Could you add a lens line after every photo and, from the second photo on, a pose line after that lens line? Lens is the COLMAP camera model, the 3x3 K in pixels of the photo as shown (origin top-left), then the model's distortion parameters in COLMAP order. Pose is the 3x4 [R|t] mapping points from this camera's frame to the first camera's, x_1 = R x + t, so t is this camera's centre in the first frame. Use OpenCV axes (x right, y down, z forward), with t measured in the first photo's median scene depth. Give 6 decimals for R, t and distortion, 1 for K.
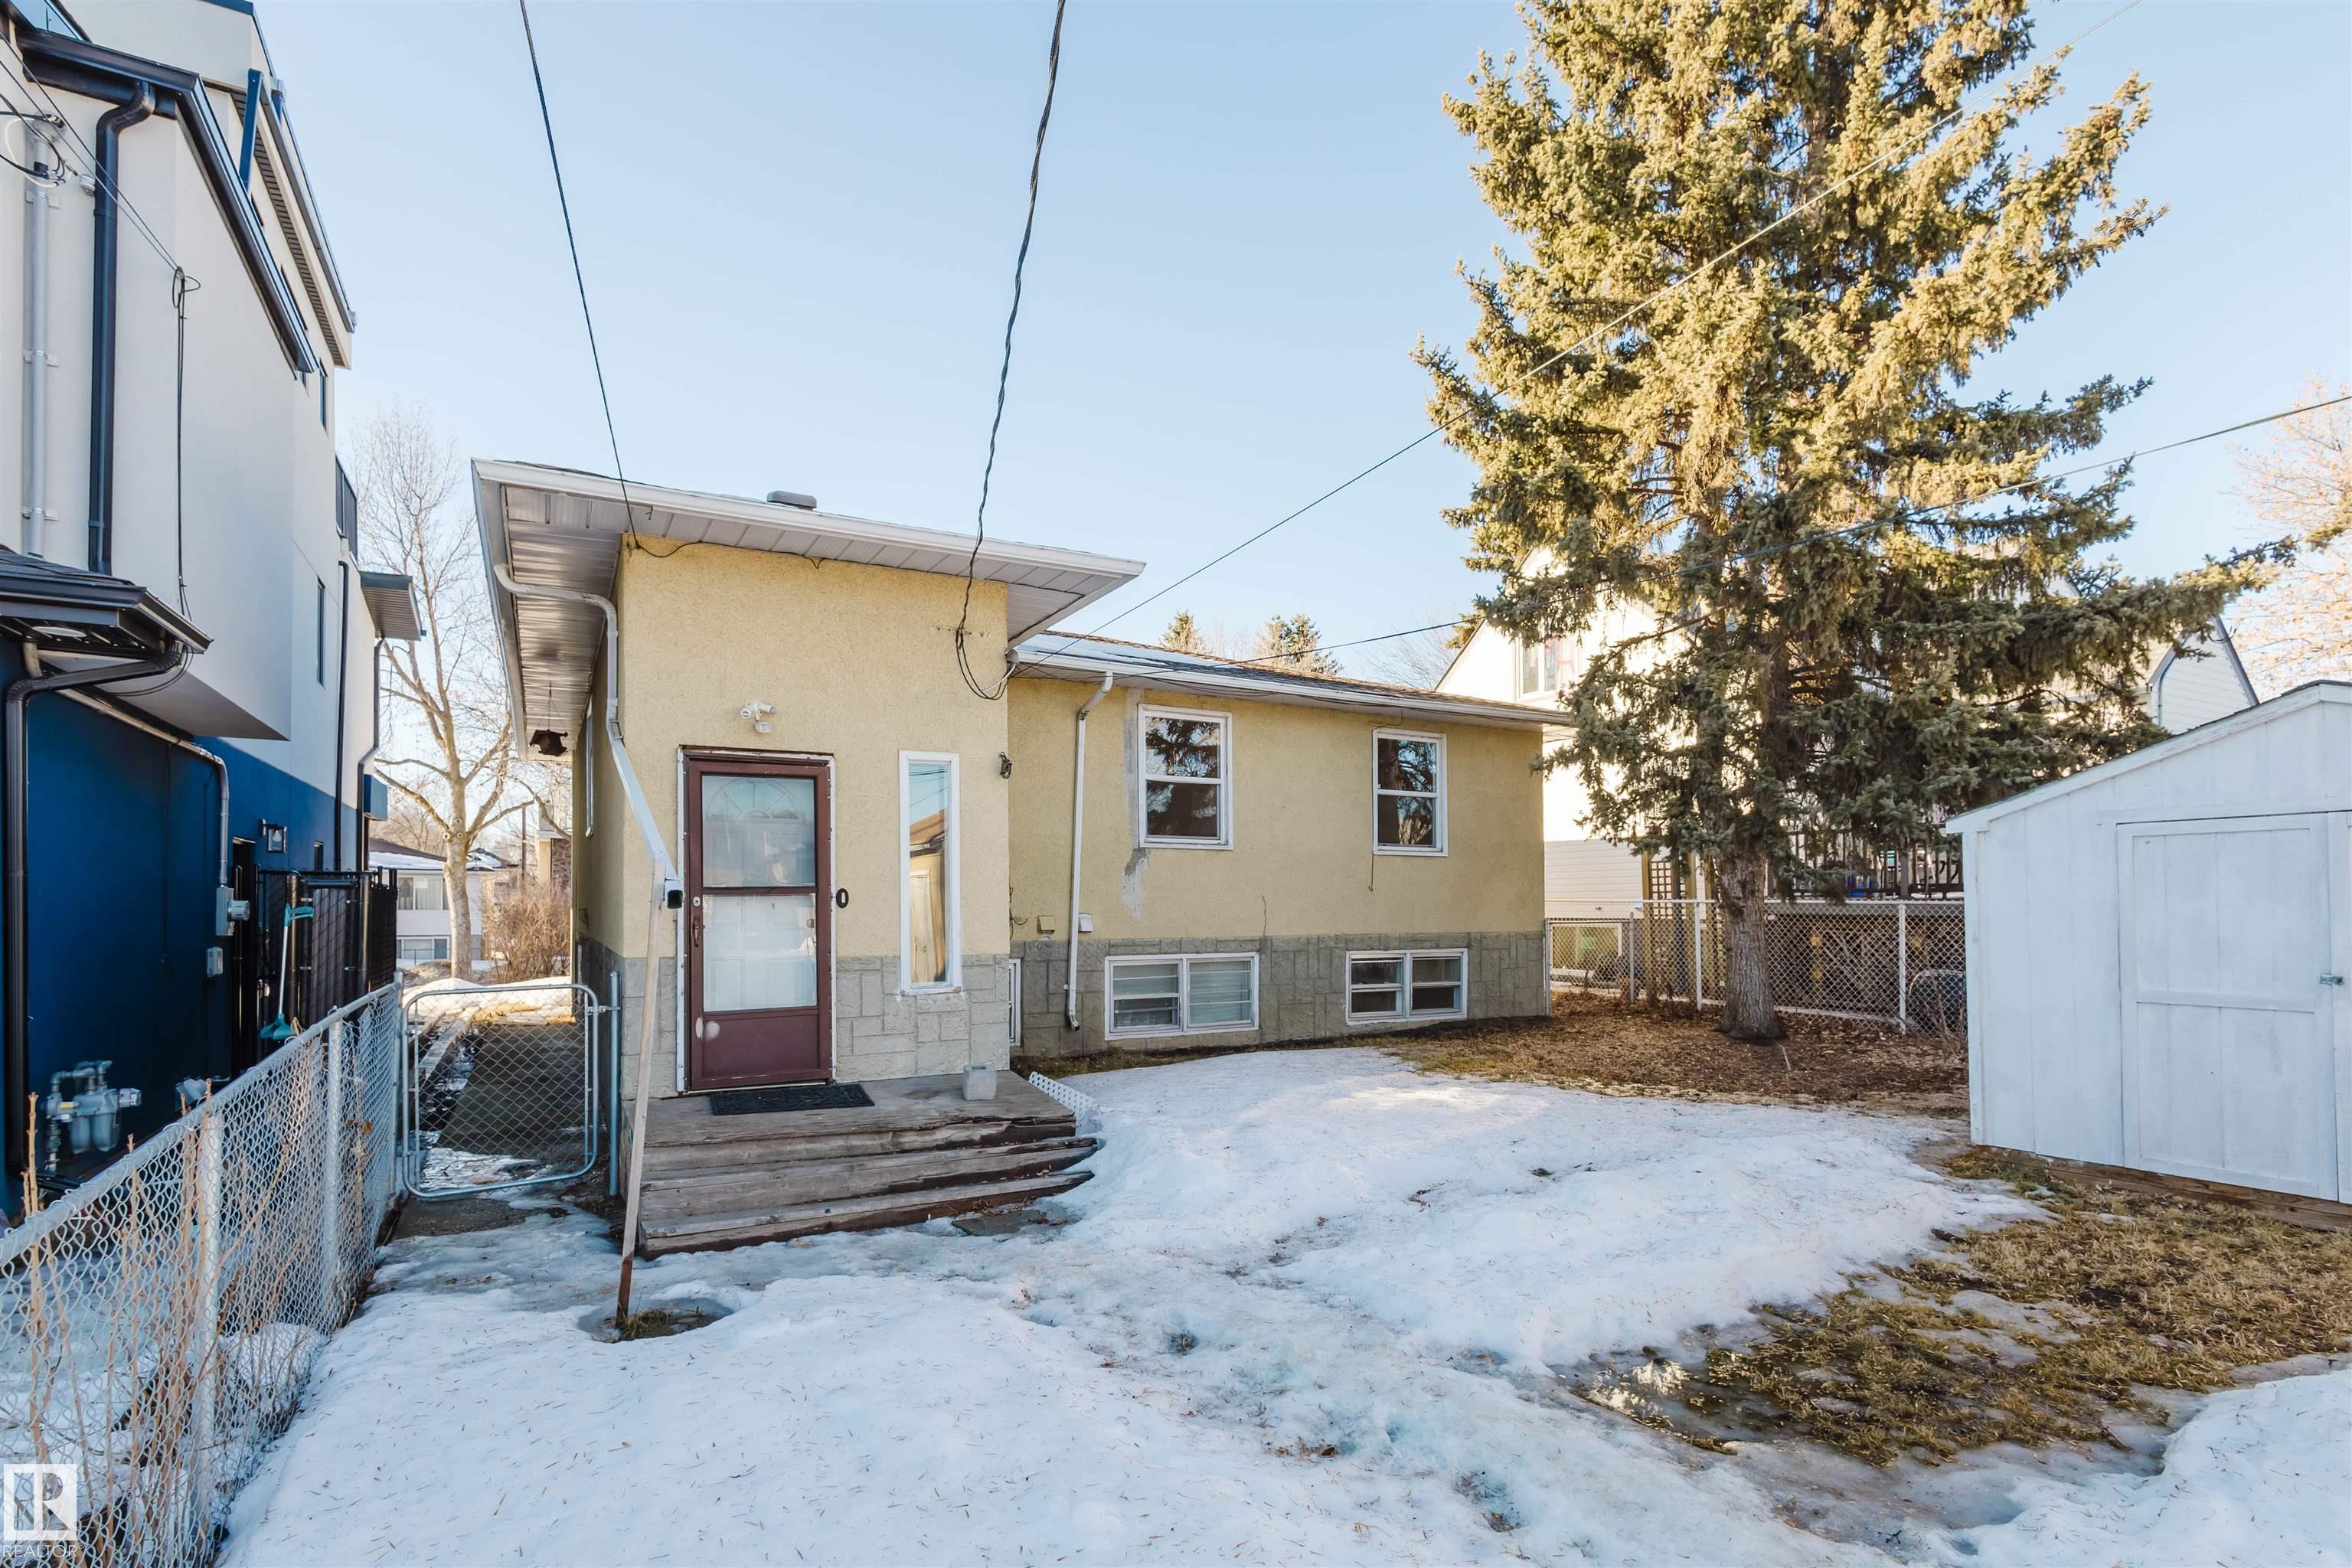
lens RADIAL K [[1082.0, 0, 1161.5], [0, 1082.0, 886.6], [0, 0, 1]] dist [0.010942, -0.002985]
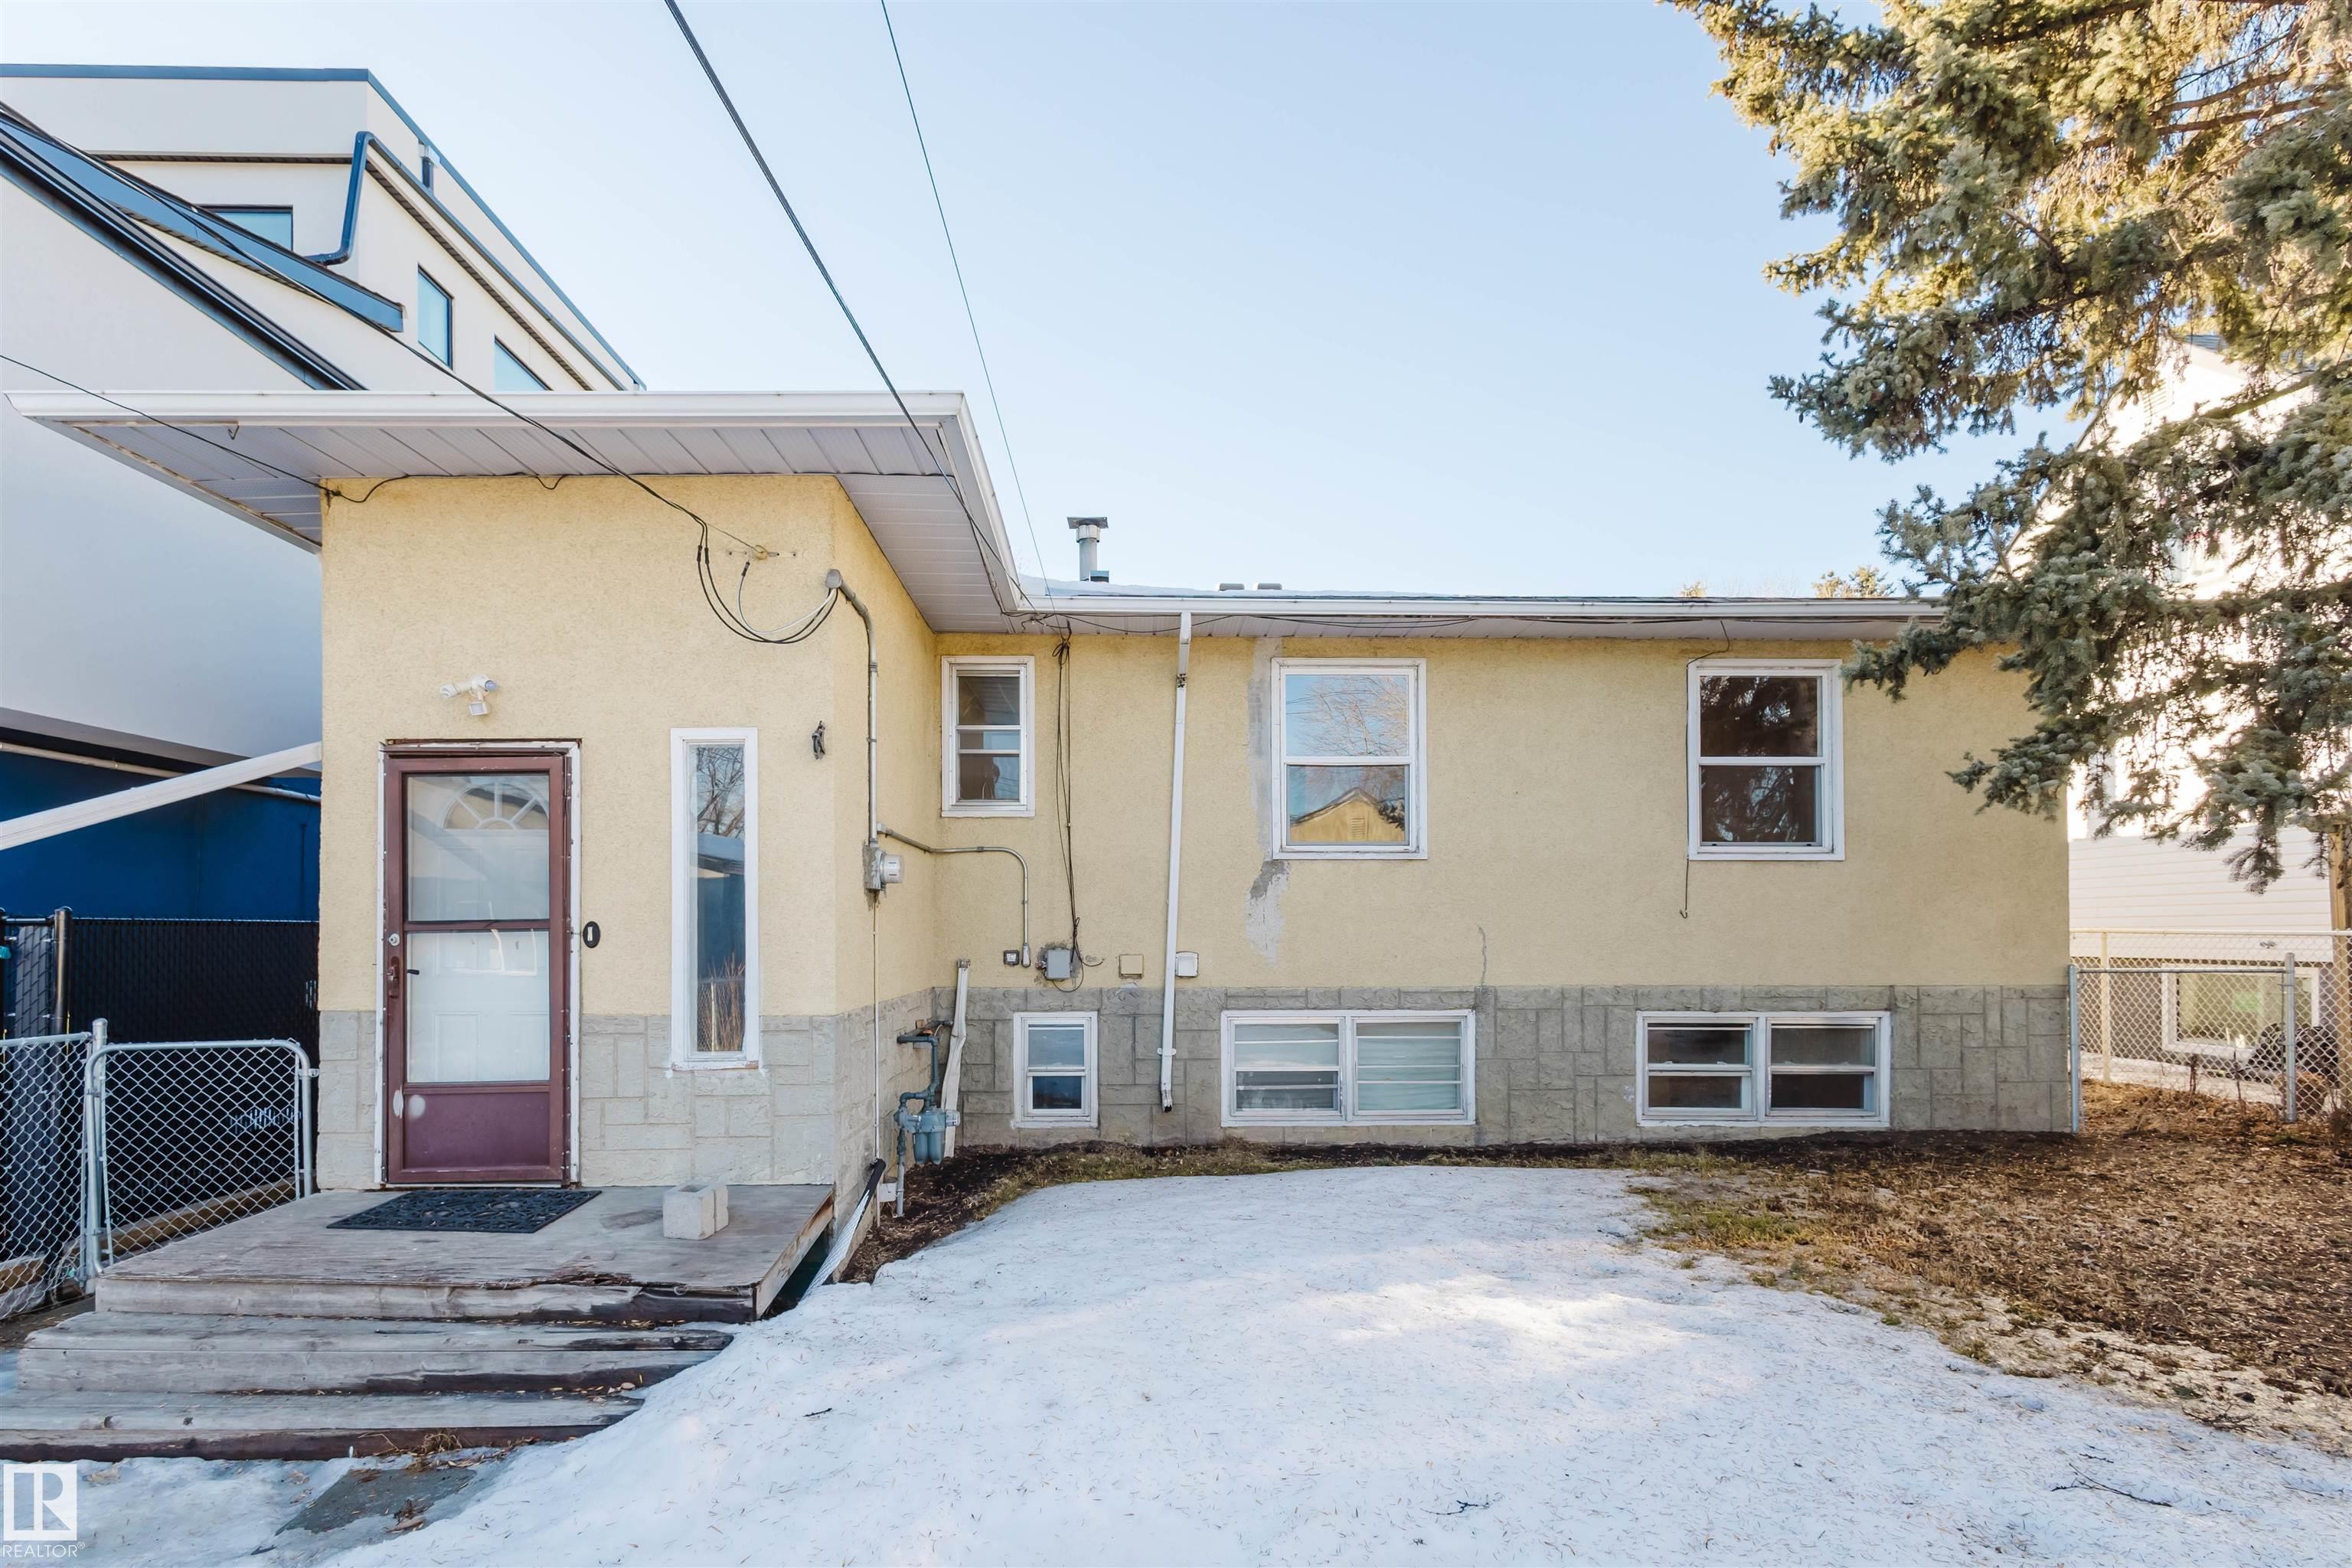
lens RADIAL K [[1082.0, 0, 1169.7], [0, 1082.0, 920.1], [0, 0, 1]] dist [0.010942, -0.002985]
pose [[0.886393, -0.006010, -0.462895, 0.264127], [0.008428, 0.999960, 0.003155, 0.001115], [0.462858, -0.006698, 0.886407, 0.355777]]
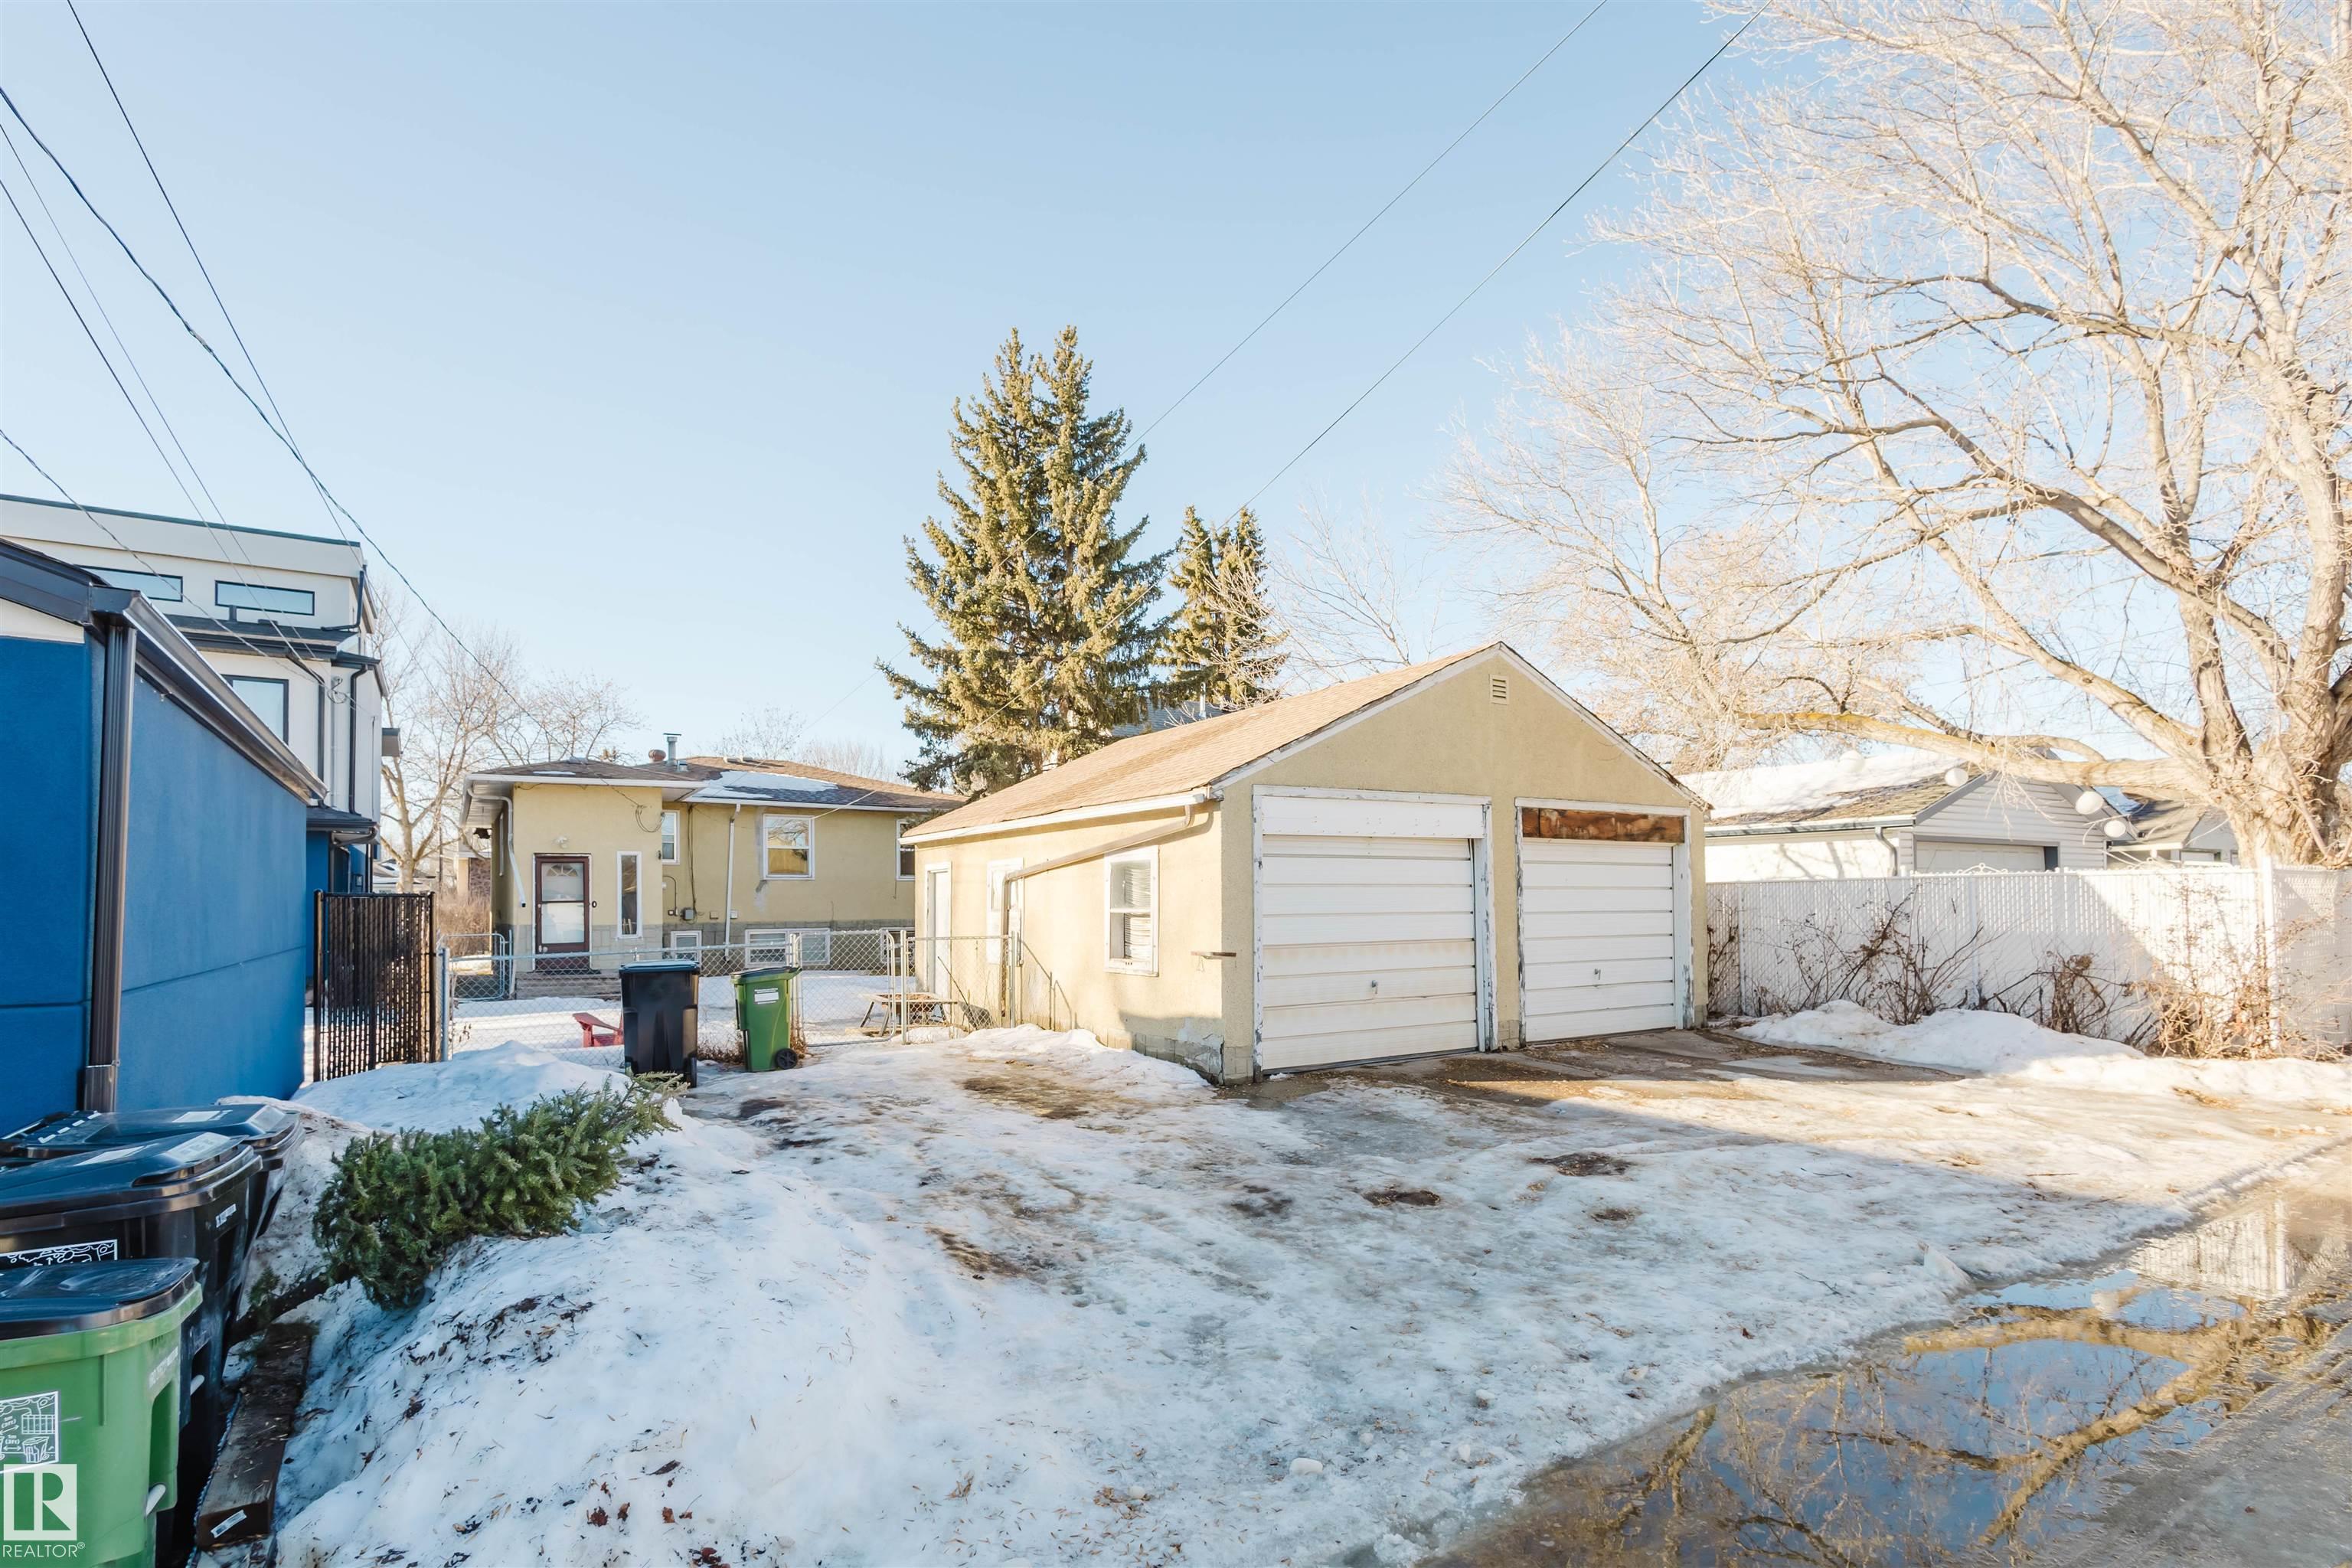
lens RADIAL K [[1082.0, 0, 1150.6], [0, 1082.0, 874.9], [0, 0, 1]] dist [0.010942, -0.002985]
pose [[0.998486, -0.008881, 0.054278, 0.676728], [0.009522, 0.999888, -0.011559, -0.013595], [-0.054169, 0.012058, 0.998459, -1.288905]]
